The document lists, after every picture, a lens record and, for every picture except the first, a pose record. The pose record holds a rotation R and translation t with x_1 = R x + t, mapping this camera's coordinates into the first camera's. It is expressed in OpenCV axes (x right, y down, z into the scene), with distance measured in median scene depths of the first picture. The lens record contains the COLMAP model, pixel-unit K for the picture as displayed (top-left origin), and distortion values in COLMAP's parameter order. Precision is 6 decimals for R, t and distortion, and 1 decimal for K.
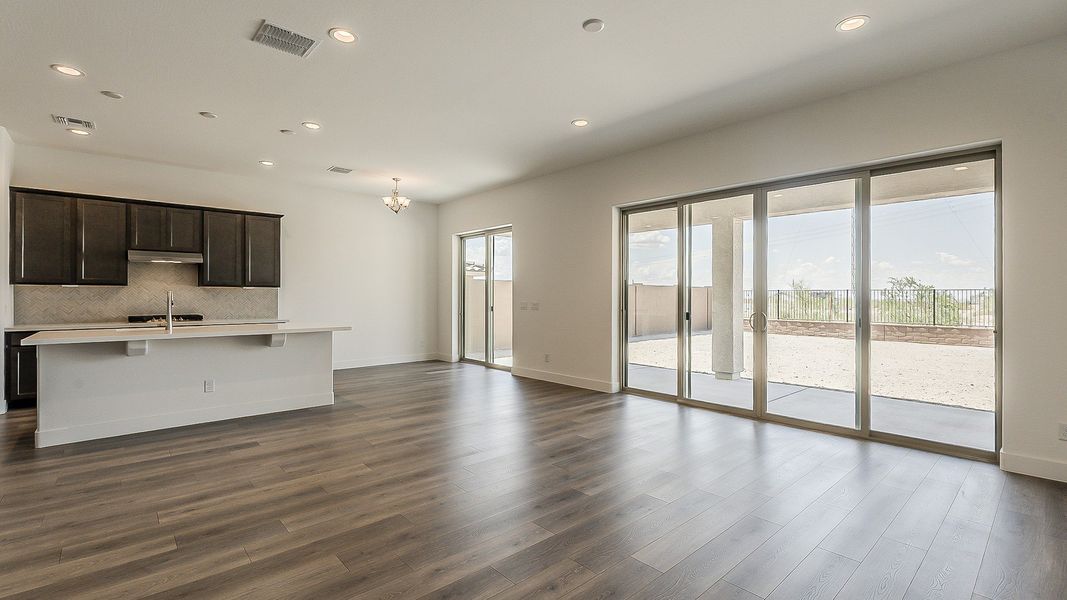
lens RADIAL K [[471.3, 0, 536.3], [0, 471.3, 294.1], [0, 0, 1]] dist [-0.005022, 0.001362]
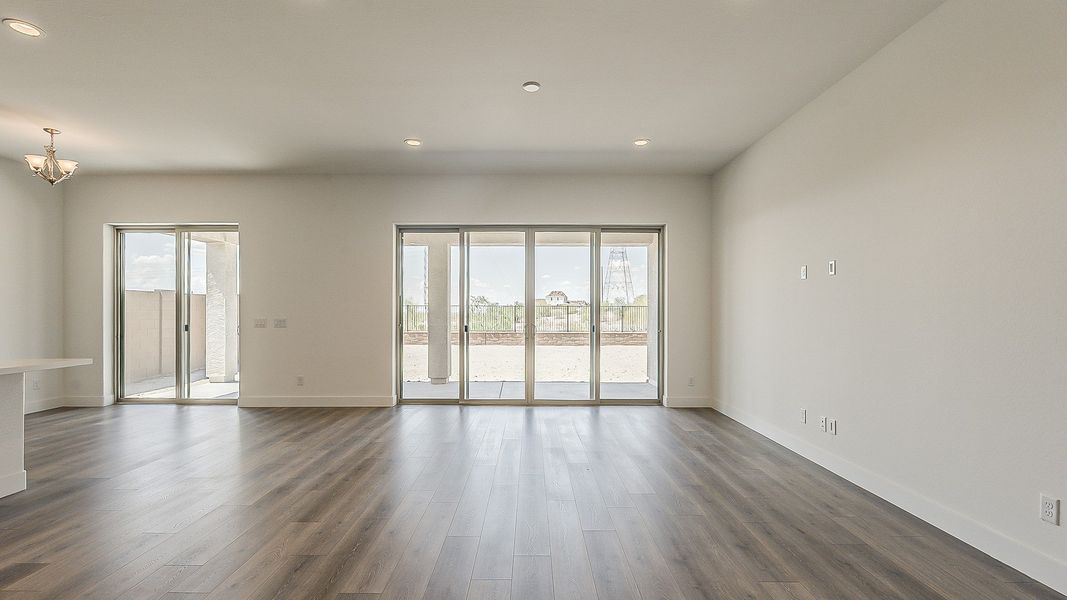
lens RADIAL K [[471.3, 0, 528.7], [0, 471.3, 308.6], [0, 0, 1]] dist [-0.005022, 0.001362]
pose [[0.671720, 0.001855, 0.740803, -0.359951], [-0.001623, 0.999998, -0.001032, -0.000658], [-0.740803, -0.000509, 0.671722, 0.089378]]
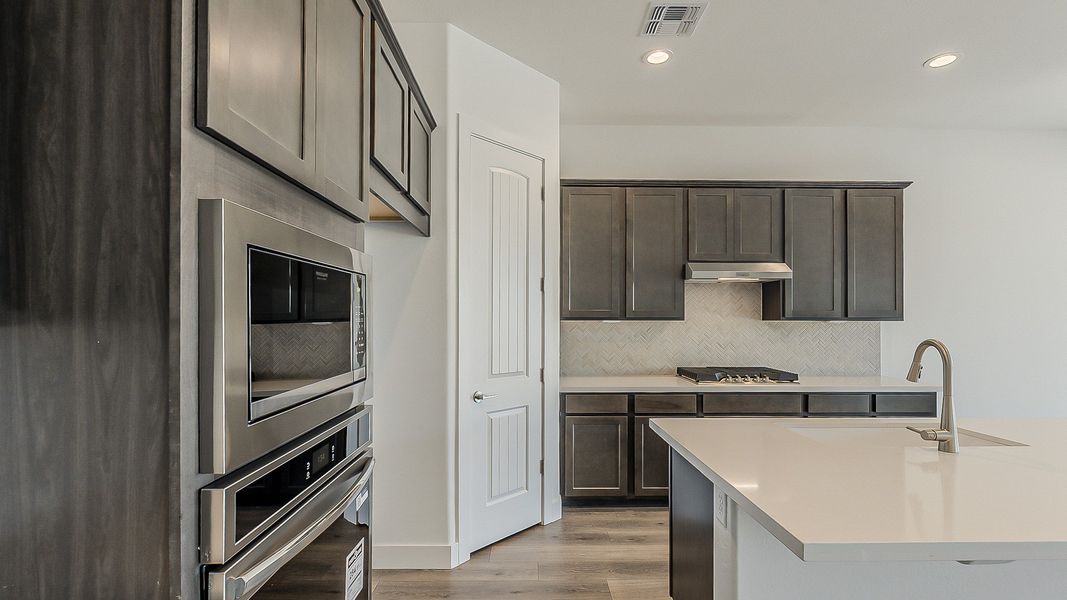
lens RADIAL K [[471.3, 0, 534.3], [0, 471.3, 315.7], [0, 0, 1]] dist [-0.005022, 0.001362]
pose [[0.751553, -0.004367, -0.659659, -0.541049], [0.000904, 0.999984, -0.005590, -0.018519], [0.659673, 0.003604, 0.751544, 0.356744]]
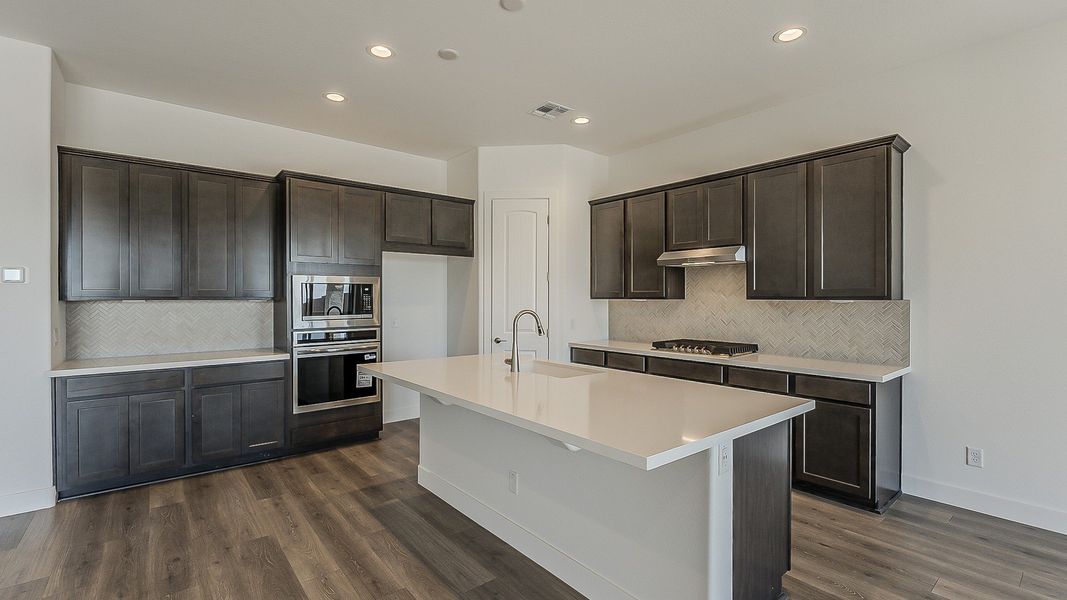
lens RADIAL K [[471.3, 0, 537.1], [0, 471.3, 295.2], [0, 0, 1]] dist [-0.005022, 0.001362]
pose [[-0.041566, -0.007864, -0.999105, -0.091473], [0.001429, 0.999968, -0.007930, -0.016693], [0.999135, -0.001757, -0.041554, 0.730632]]
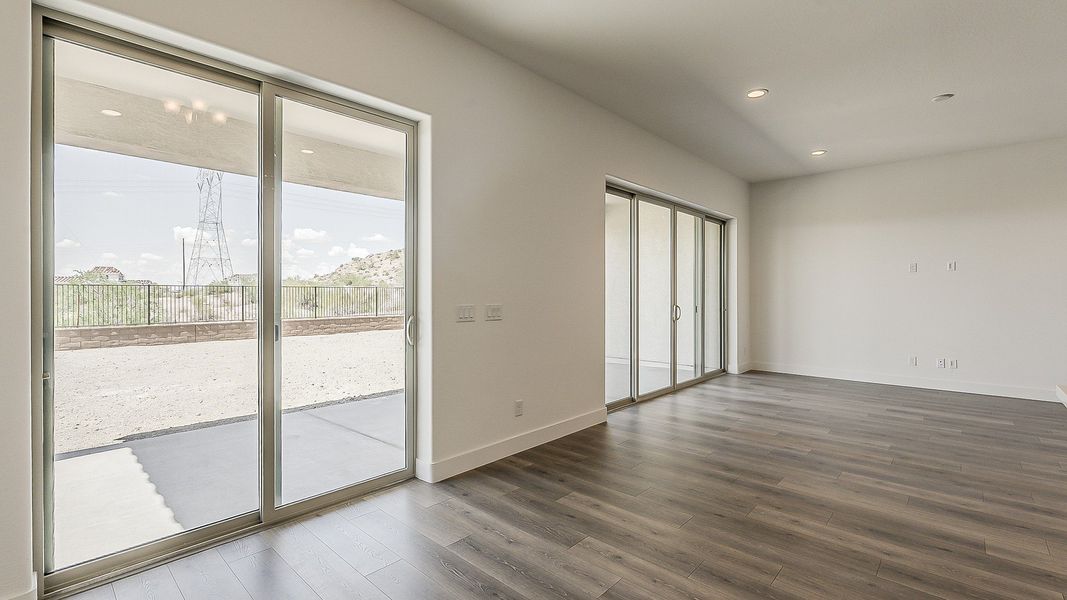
lens RADIAL K [[471.3, 0, 531.6], [0, 471.3, 288.8], [0, 0, 1]] dist [-0.005022, 0.001362]
pose [[-0.086007, 0.006687, 0.996272, -0.531698], [-0.002562, 0.999973, -0.006933, 0.003852], [-0.996291, -0.003149, -0.085987, 1.073669]]
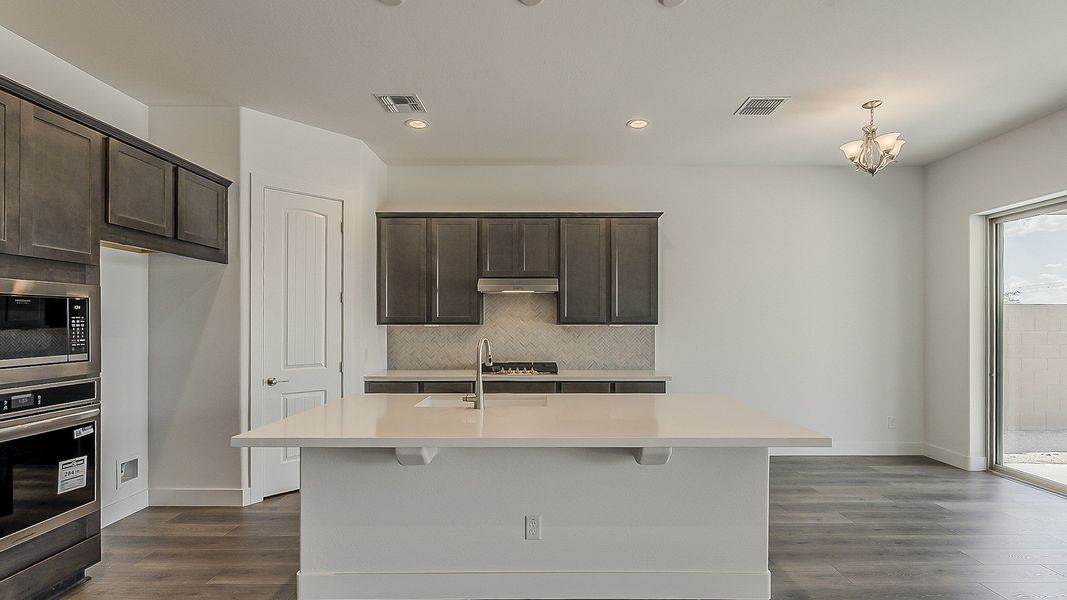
lens RADIAL K [[471.3, 0, 542.8], [0, 471.3, 324.1], [0, 0, 1]] dist [-0.005022, 0.001362]
pose [[0.744522, -0.001853, -0.667595, -0.242679], [0.003421, 0.999994, 0.001039, -0.017082], [0.667589, -0.003057, 0.744524, 0.435809]]
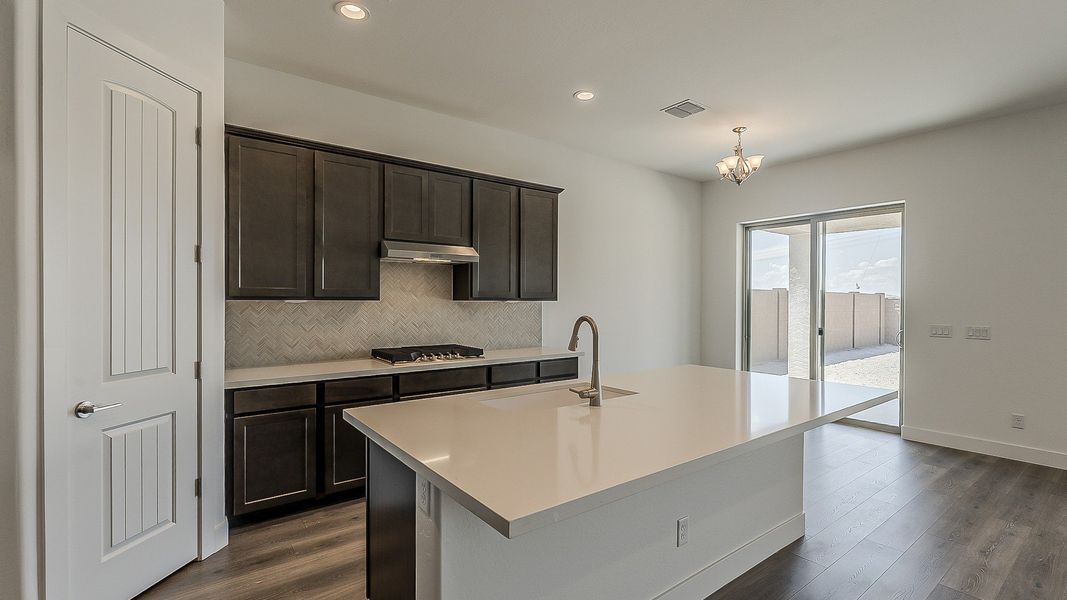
lens RADIAL K [[471.3, 0, 534.3], [0, 471.3, 303.1], [0, 0, 1]] dist [-0.005022, 0.001362]
pose [[0.996043, 0.003568, -0.088796, -0.552424], [-0.002773, 0.999955, 0.009072, -0.017938], [0.088824, -0.008790, 0.996009, 0.374343]]
